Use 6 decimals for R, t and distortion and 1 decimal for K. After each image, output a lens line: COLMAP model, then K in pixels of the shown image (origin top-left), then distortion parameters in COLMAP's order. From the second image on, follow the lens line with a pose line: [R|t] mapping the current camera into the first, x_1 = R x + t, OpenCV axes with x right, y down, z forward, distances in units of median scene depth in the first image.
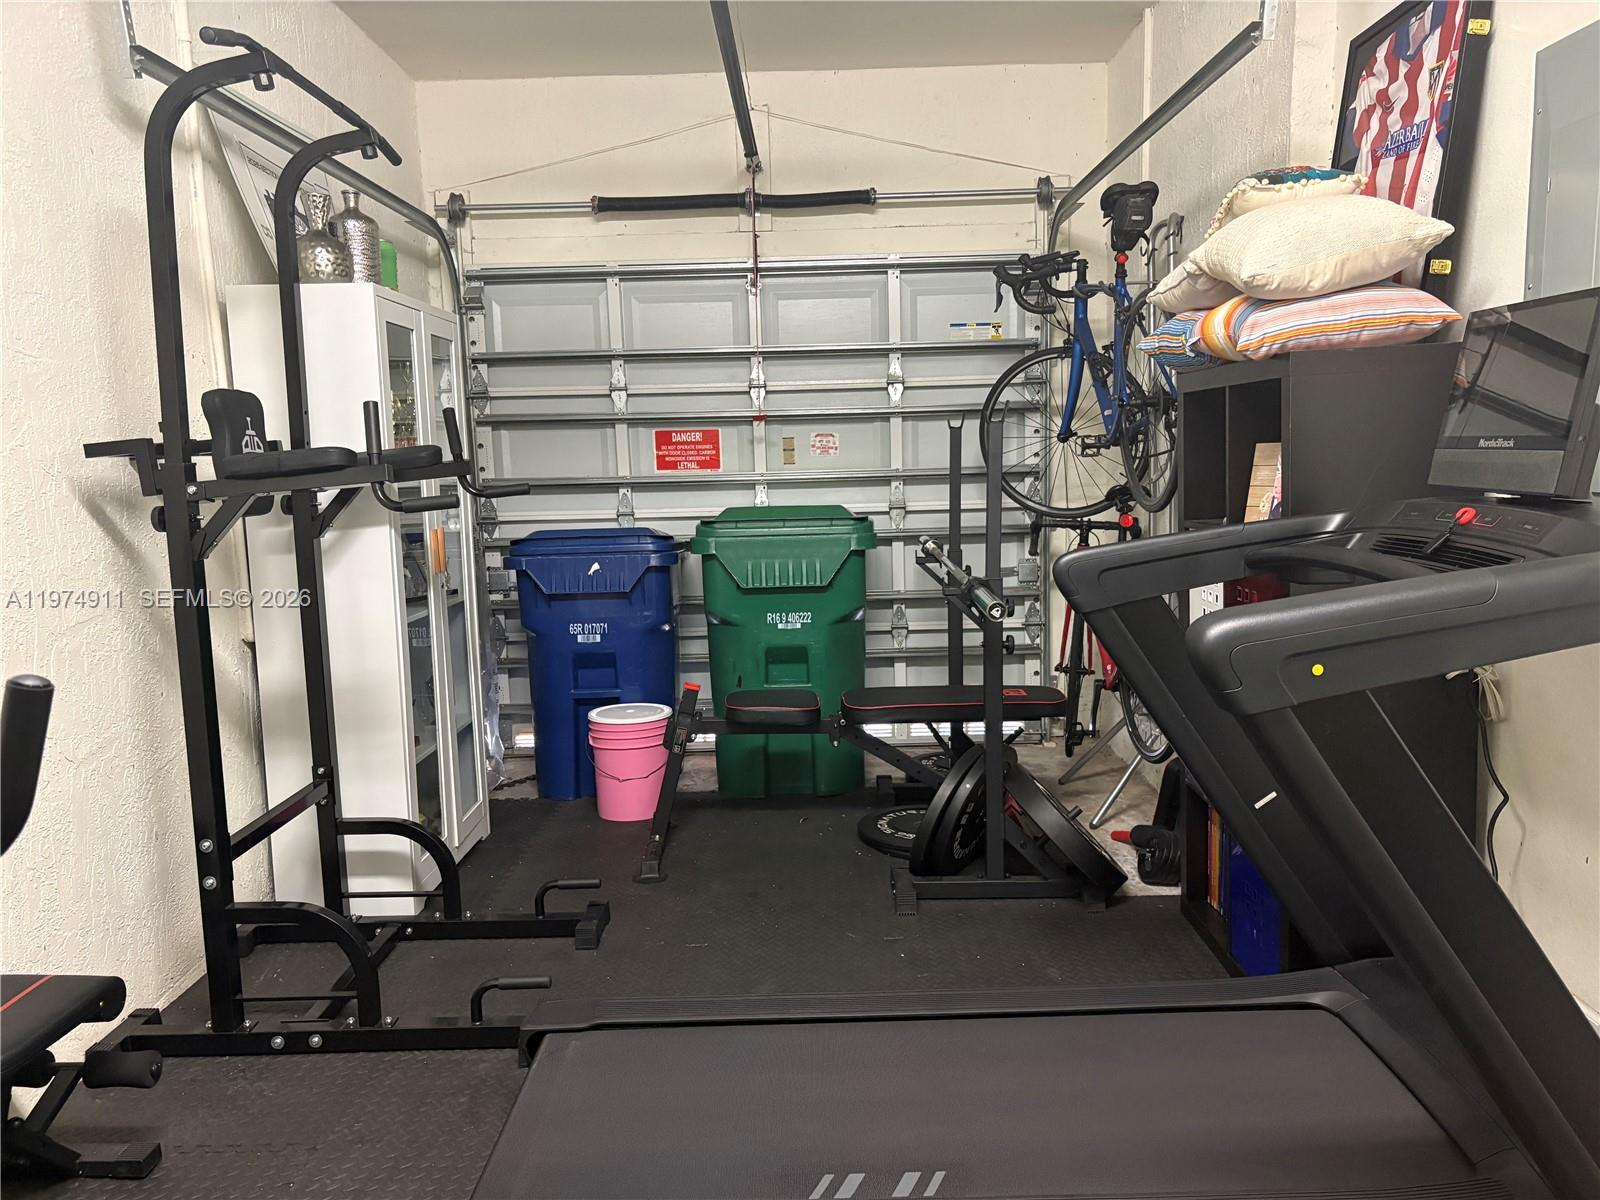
lens RADIAL K [[1224.3, 0, 798.4], [0, 1224.3, 606.8], [0, 0, 1]] dist [0.070804, -0.107914]
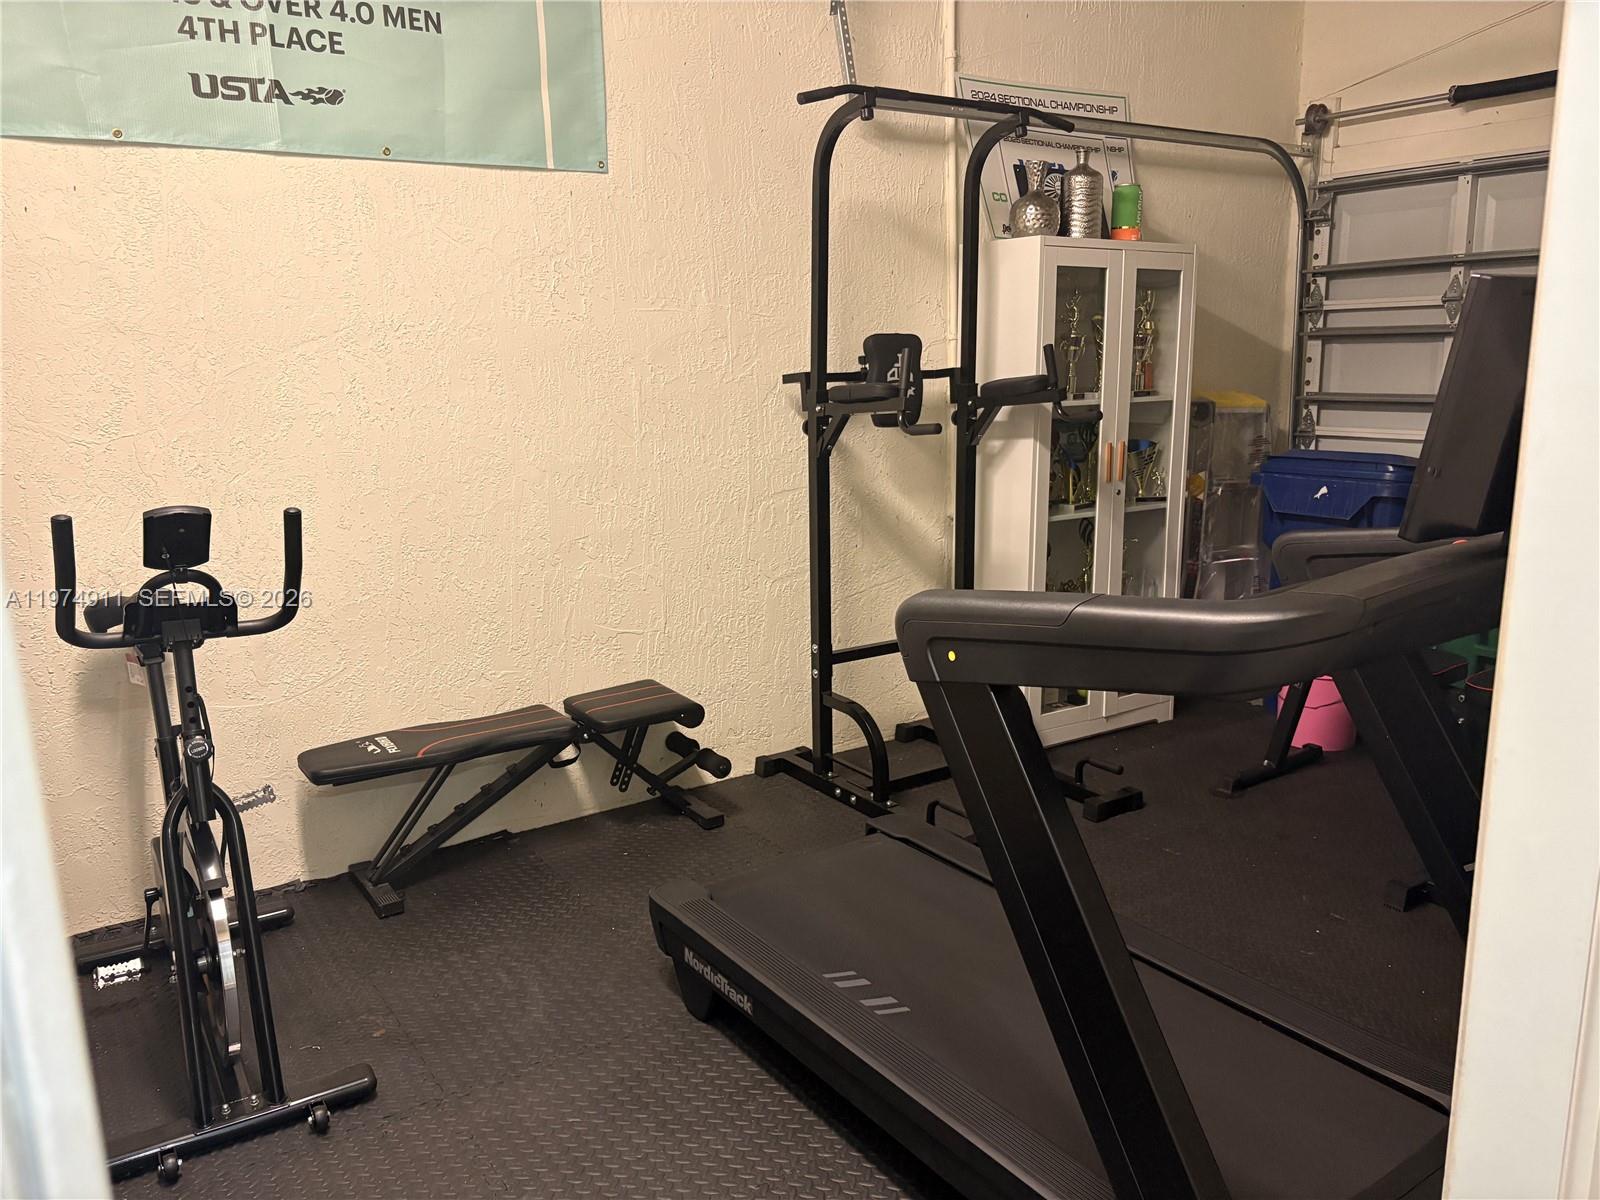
lens RADIAL K [[1195.5, 0, 797.2], [0, 1195.5, 605.1], [0, 0, 1]] dist [0.086983, -0.096804]
pose [[0.564264, 0.187574, -0.804004, 0.359726], [-0.106251, 0.982249, 0.154589, -0.043390], [0.818729, -0.001803, 0.574178, 0.083093]]
